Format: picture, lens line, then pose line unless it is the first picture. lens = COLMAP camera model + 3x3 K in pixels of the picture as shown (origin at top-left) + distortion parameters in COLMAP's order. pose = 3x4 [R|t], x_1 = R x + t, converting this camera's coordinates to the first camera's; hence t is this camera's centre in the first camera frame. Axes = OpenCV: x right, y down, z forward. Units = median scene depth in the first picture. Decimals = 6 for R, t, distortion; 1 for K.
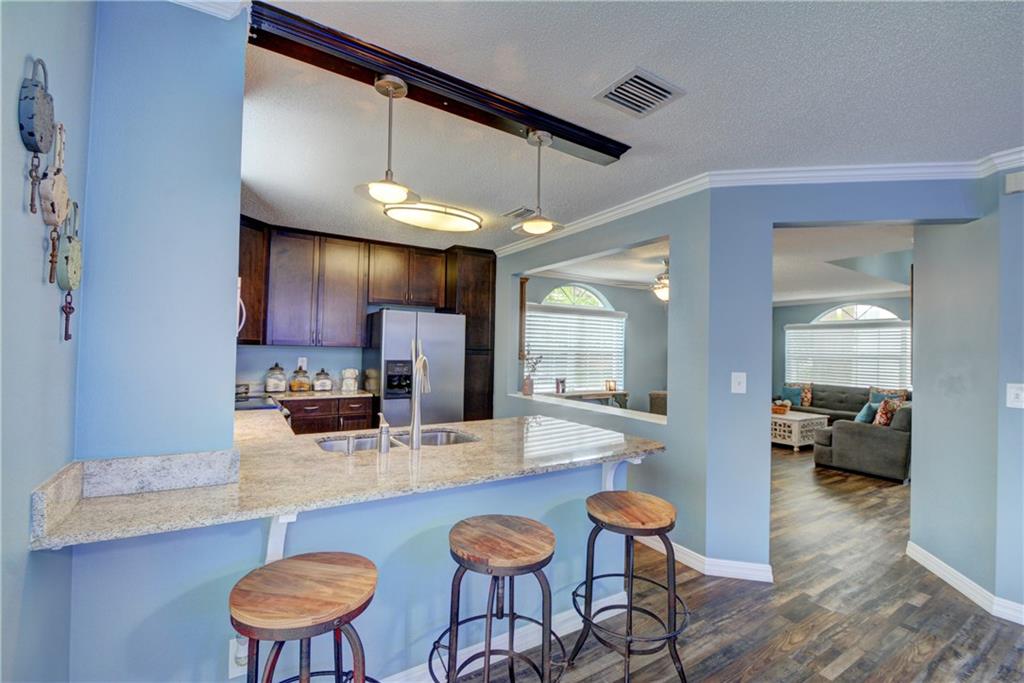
lens RADIAL K [[451.9, 0, 516.8], [0, 451.9, 340.5], [0, 0, 1]] dist [0.014597, -0.015514]
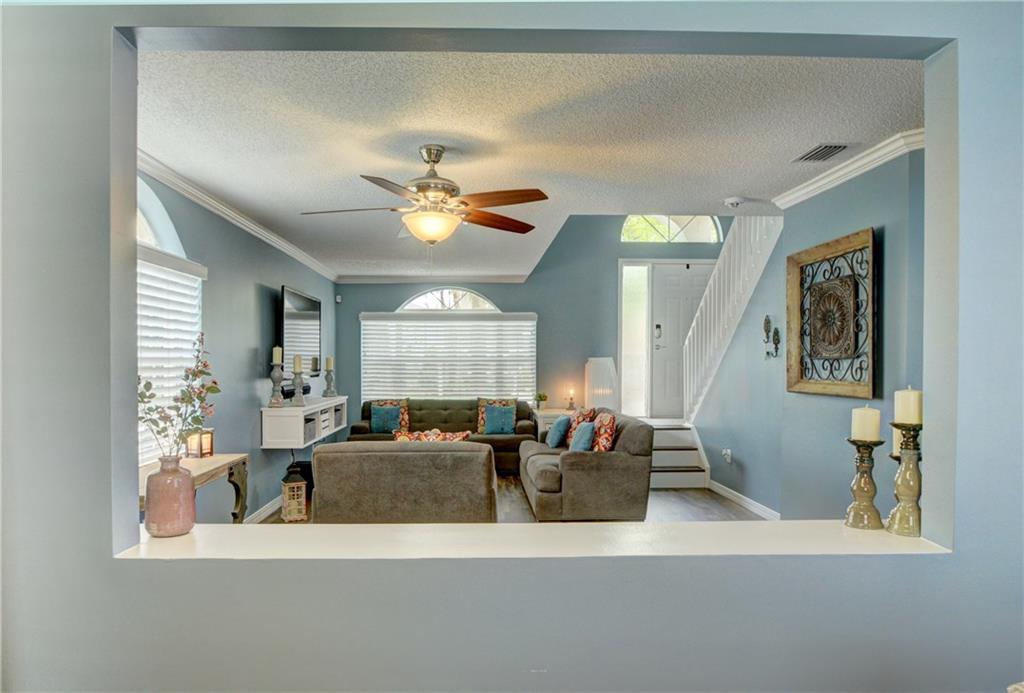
lens RADIAL K [[632.3, 0, 496.6], [0, 632.3, 372.4], [0, 0, 1]] dist [-0.018479, 0.001535]
pose [[0.511295, -0.038801, 0.858529, -0.164538], [-0.006851, 0.998765, 0.049219, 0.009131], [-0.859378, -0.031047, 0.510397, 0.616009]]
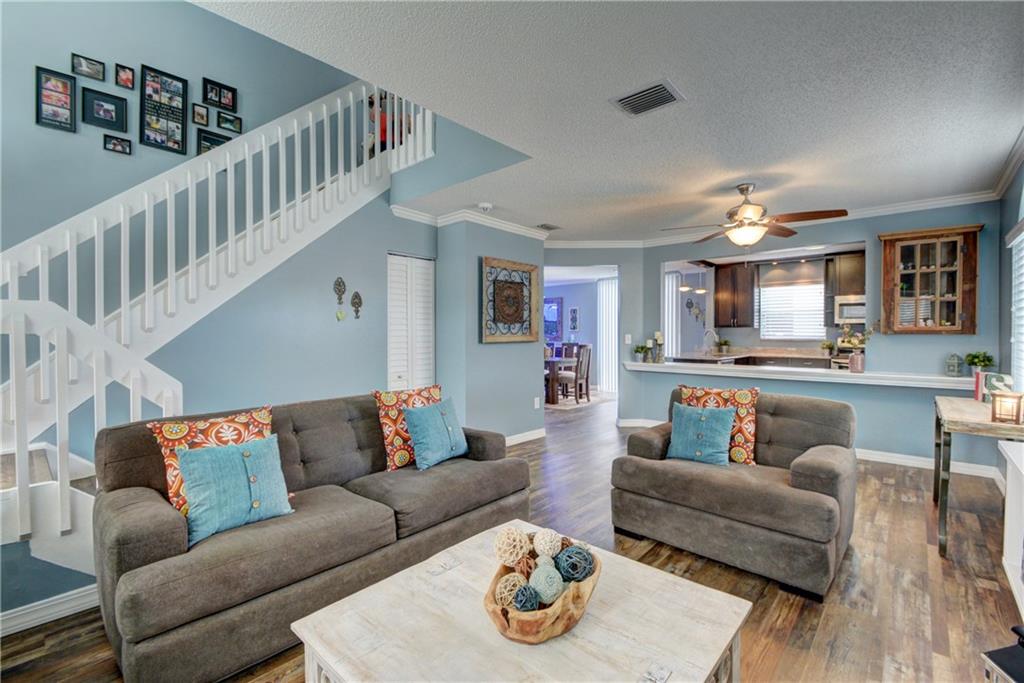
lens RADIAL K [[451.9, 0, 516.8], [0, 451.9, 340.5], [0, 0, 1]] dist [0.014597, -0.015514]
pose [[-0.961772, -0.018097, -0.273255, 0.848757], [-0.015398, 0.999809, -0.012020, 0.072292], [0.273420, -0.007353, -0.961867, 1.548947]]
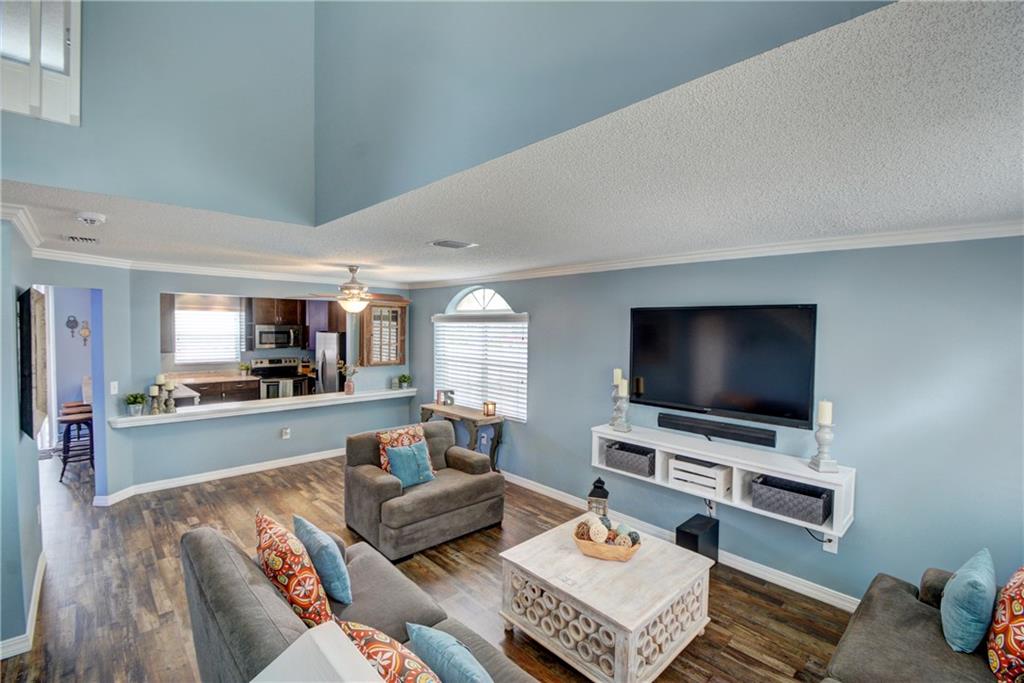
lens RADIAL K [[451.9, 0, 516.8], [0, 451.9, 340.5], [0, 0, 1]] dist [0.014597, -0.015514]
pose [[0.185575, 0.011949, -0.982557, 1.254039], [0.014080, 0.999791, 0.014818, -0.040074], [0.982529, -0.016584, 0.185368, 1.130405]]
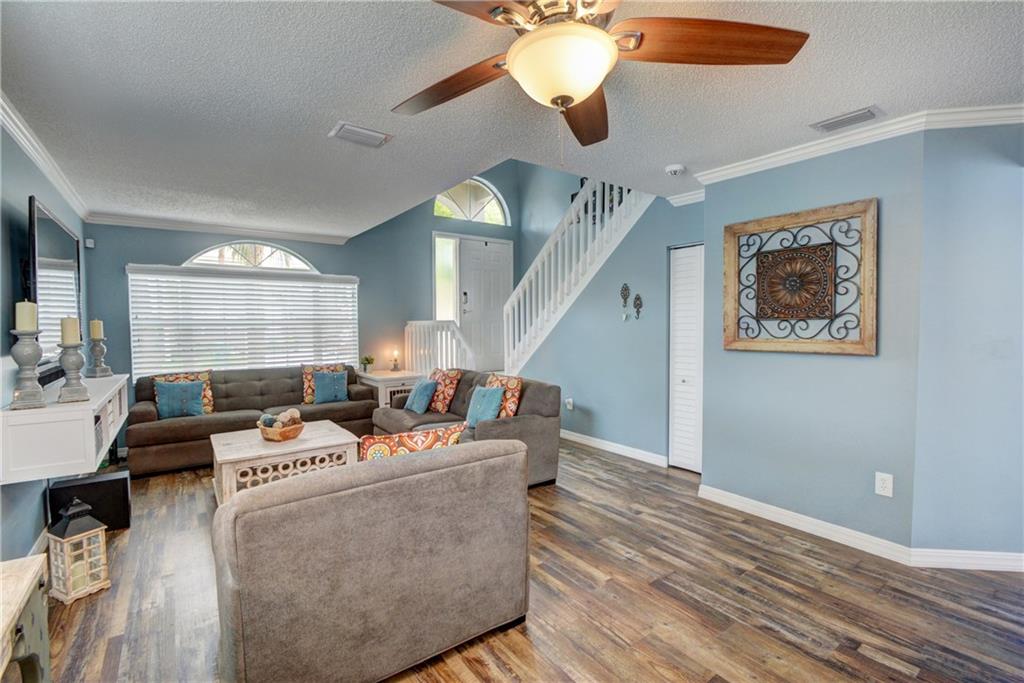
lens RADIAL K [[451.9, 0, 516.8], [0, 451.9, 340.5], [0, 0, 1]] dist [0.014597, -0.015514]
pose [[-0.068048, -0.061241, 0.995801, 0.086867], [-0.016564, 0.998046, 0.060247, 0.023598], [-0.997545, -0.012394, -0.068929, 1.021436]]
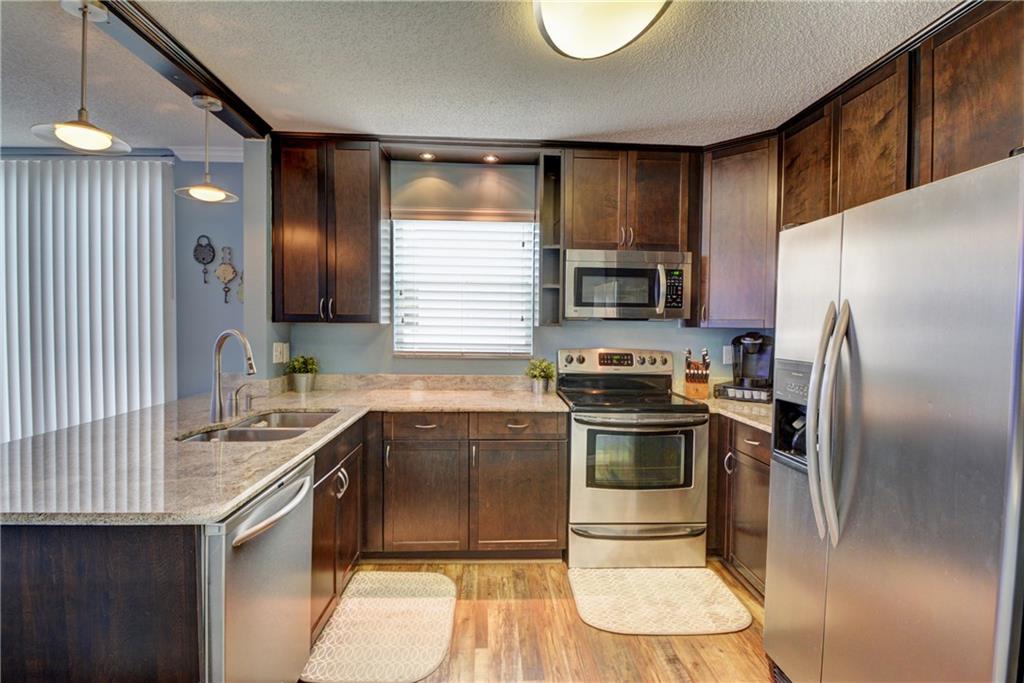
lens RADIAL K [[484.3, 0, 514.7], [0, 484.3, 340.1], [0, 0, 1]] dist [0.002691, -0.013688]
pose [[-0.493088, -0.001490, -0.869978, 0.144939], [-0.002262, 0.999997, -0.000431, 0.020815], [0.869977, 0.001755, -0.493090, 0.786666]]
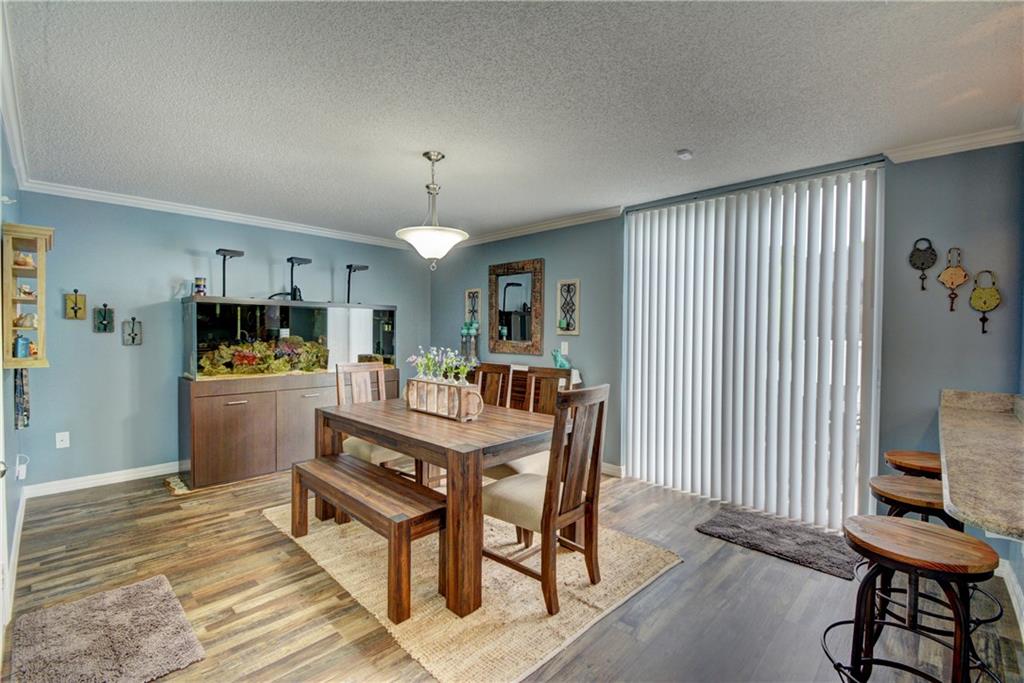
lens RADIAL K [[451.9, 0, 516.8], [0, 451.9, 340.5], [0, 0, 1]] dist [0.014597, -0.015514]
pose [[-0.971571, -0.025463, -0.235376, 0.376208], [-0.025858, 0.999665, -0.001410, 0.020585], [0.235333, 0.004716, -0.971903, 0.553568]]
